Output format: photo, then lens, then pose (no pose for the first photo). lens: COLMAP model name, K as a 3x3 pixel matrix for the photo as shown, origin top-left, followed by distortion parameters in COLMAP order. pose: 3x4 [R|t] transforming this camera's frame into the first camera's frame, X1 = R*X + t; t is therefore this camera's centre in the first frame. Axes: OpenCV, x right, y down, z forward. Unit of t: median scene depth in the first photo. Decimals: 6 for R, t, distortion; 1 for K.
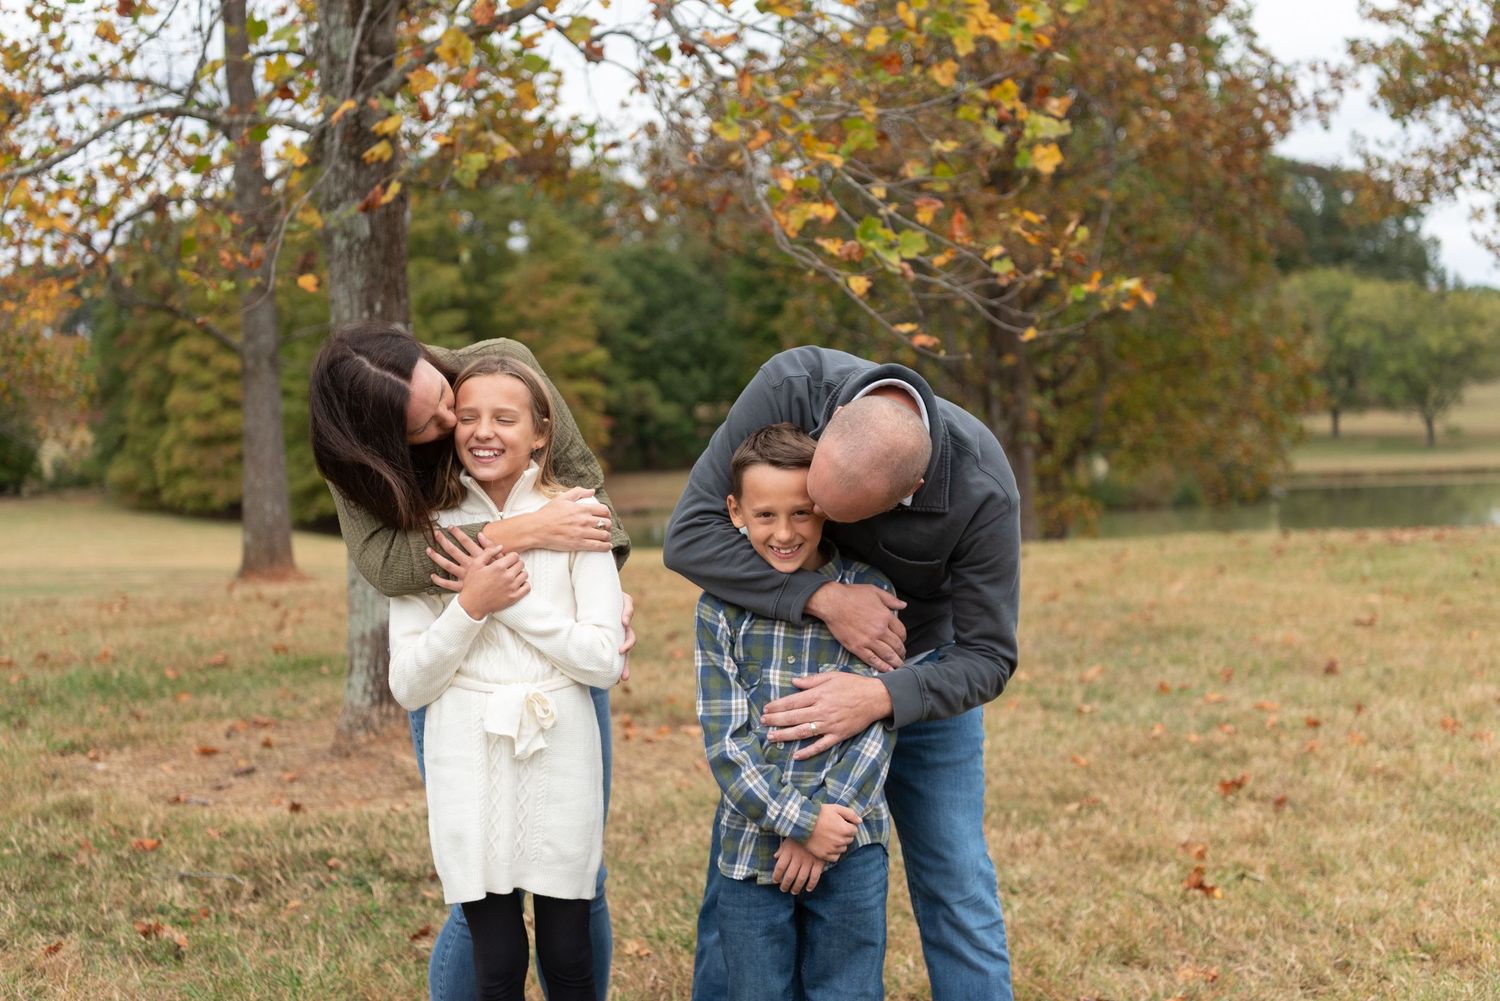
lens RADIAL K [[2256.2, 0, 723.2], [0, 2256.2, 493.3], [0, 0, 1]] dist [0.025148, -0.053957]
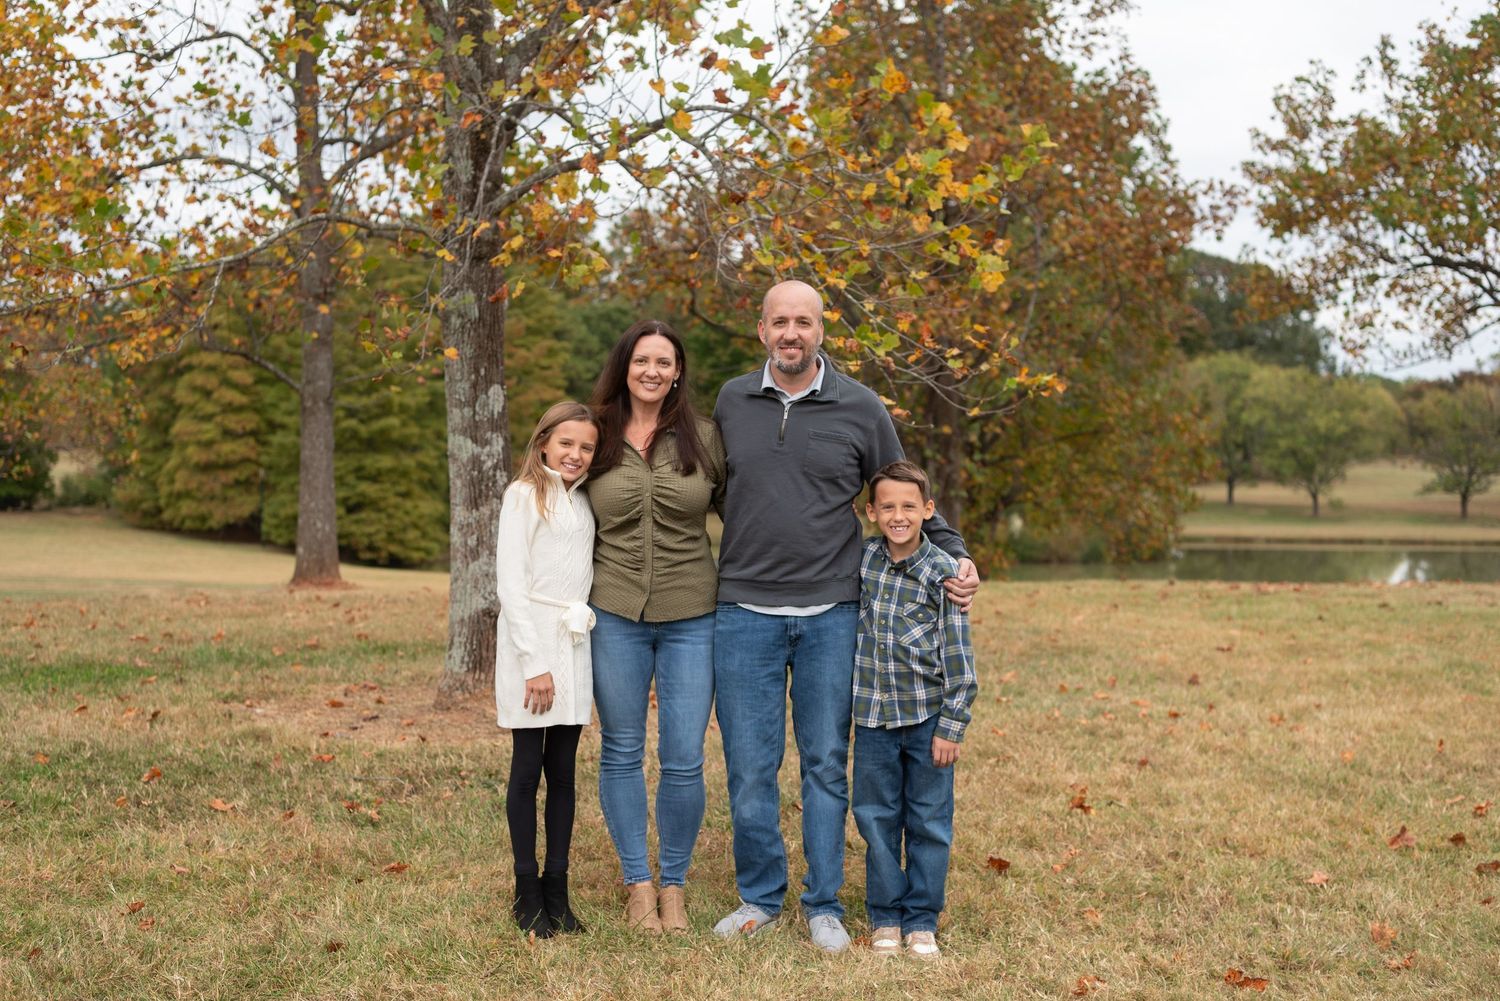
lens RADIAL K [[2103.1, 0, 750.0], [0, 2103.1, 500.5], [0, 0, 1]] dist [-0.008076, 0.016769]
pose [[0.998437, 0.040328, 0.038684, -0.022725], [-0.039647, 0.999047, -0.018228, 0.005079], [-0.039383, 0.016666, 0.999085, -0.128364]]
